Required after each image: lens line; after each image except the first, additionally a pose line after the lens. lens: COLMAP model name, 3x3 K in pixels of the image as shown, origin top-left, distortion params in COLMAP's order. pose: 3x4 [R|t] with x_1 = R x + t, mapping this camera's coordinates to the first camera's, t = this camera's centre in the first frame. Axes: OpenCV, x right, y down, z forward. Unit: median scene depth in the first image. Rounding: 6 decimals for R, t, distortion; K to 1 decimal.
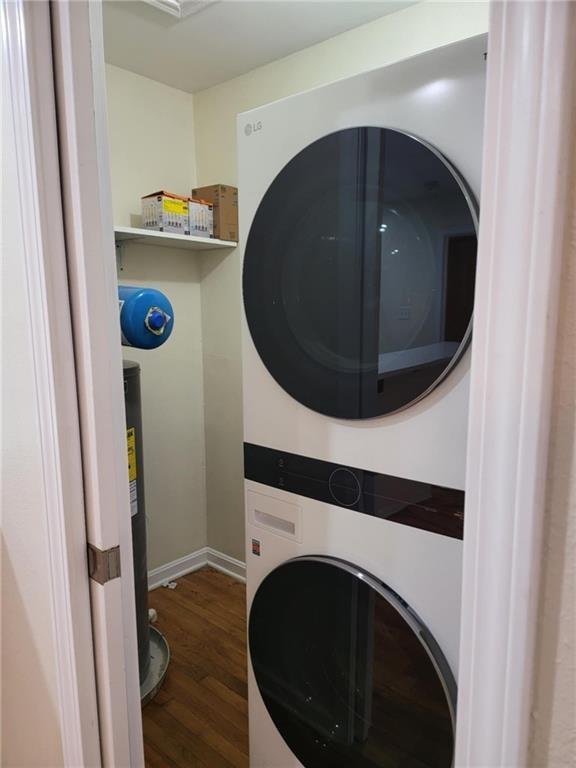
lens RADIAL K [[542.5, 0, 278.6], [0, 542.5, 393.3], [0, 0, 1]] dist [0.048893, -0.055126]
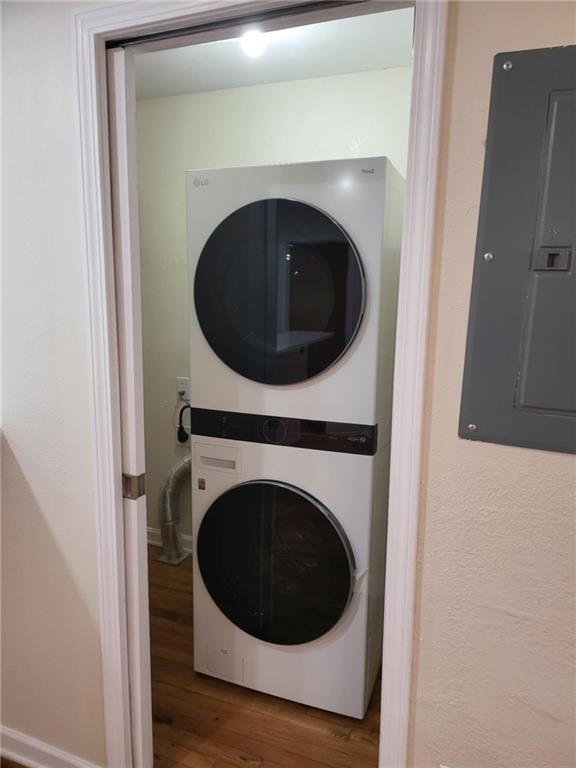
lens RADIAL K [[542.5, 0, 292.8], [0, 542.5, 385.5], [0, 0, 1]] dist [0.048893, -0.055126]
pose [[0.939417, -0.033136, 0.341171, -0.311412], [0.030447, 0.999449, 0.013236, 0.026970], [-0.341421, -0.002046, 0.939908, -0.394867]]
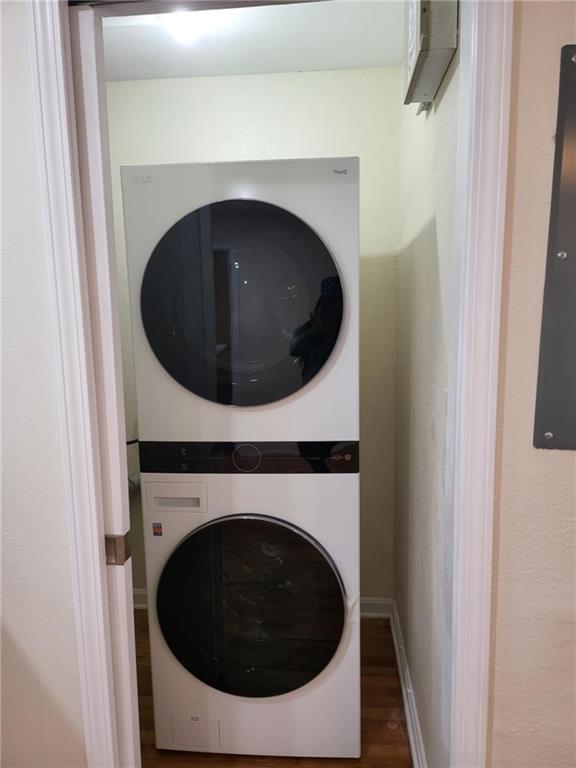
lens RADIAL K [[542.5, 0, 286.6], [0, 542.5, 382.2], [0, 0, 1]] dist [0.048893, -0.055126]
pose [[0.805886, -0.090412, 0.585127, -0.520875], [0.107270, 0.994213, 0.005881, -0.009711], [-0.582272, 0.058027, 0.810921, -0.143881]]
